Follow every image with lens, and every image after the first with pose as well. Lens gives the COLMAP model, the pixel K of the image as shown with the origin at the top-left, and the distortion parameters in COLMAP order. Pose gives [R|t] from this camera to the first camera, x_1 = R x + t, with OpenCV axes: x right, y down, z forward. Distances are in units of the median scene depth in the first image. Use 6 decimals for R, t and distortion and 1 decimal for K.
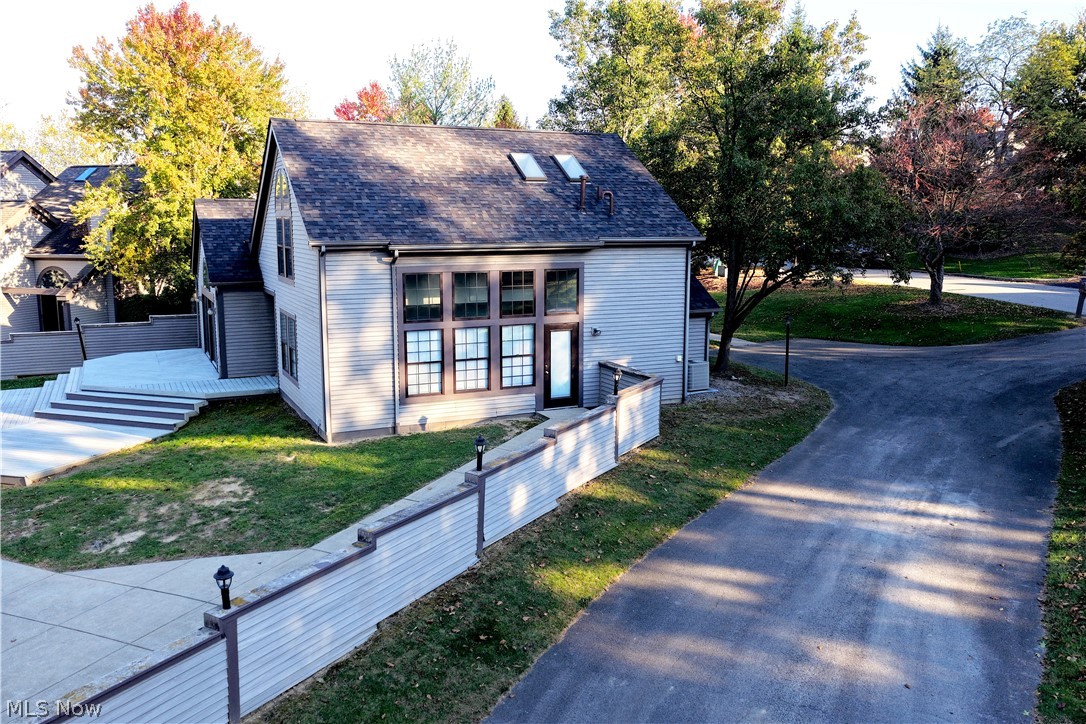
lens RADIAL K [[925.0, 0, 539.9], [0, 925.0, 343.9], [0, 0, 1]] dist [-0.005146, 0.006795]
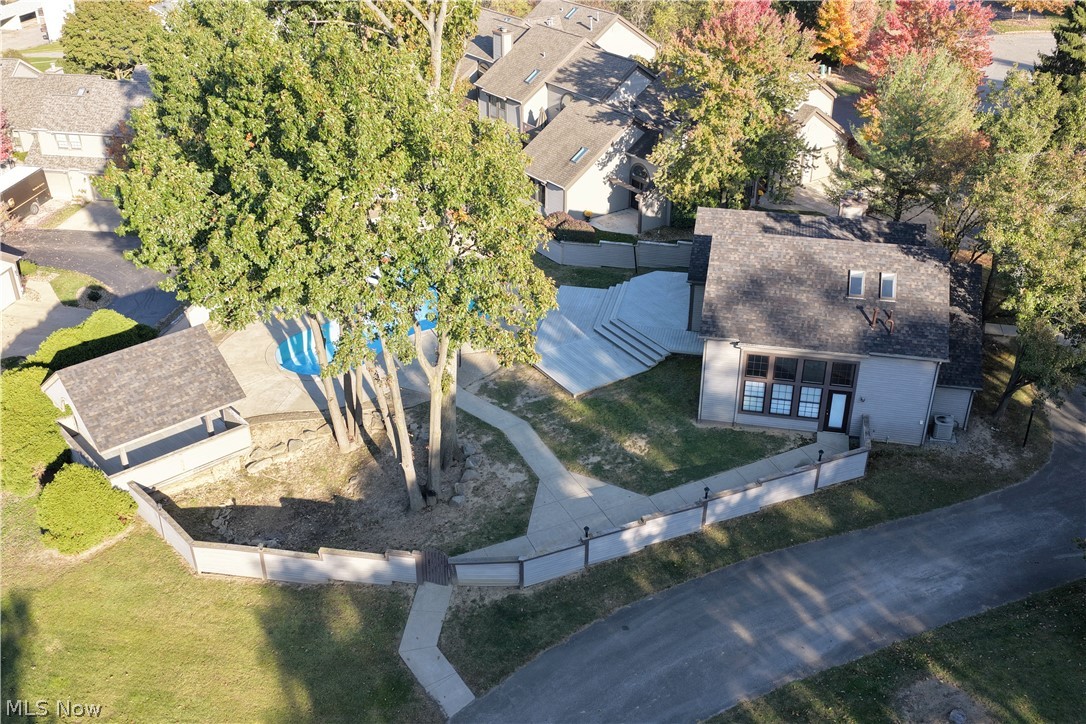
lens RADIAL K [[925.0, 0, 539.9], [0, 925.0, 343.9], [0, 0, 1]] dist [-0.005146, 0.006795]
pose [[0.801617, 0.263684, -0.536545, 0.486787], [-0.101668, 0.944530, 0.312292, -0.599474], [0.589130, -0.195789, 0.783960, -0.684004]]
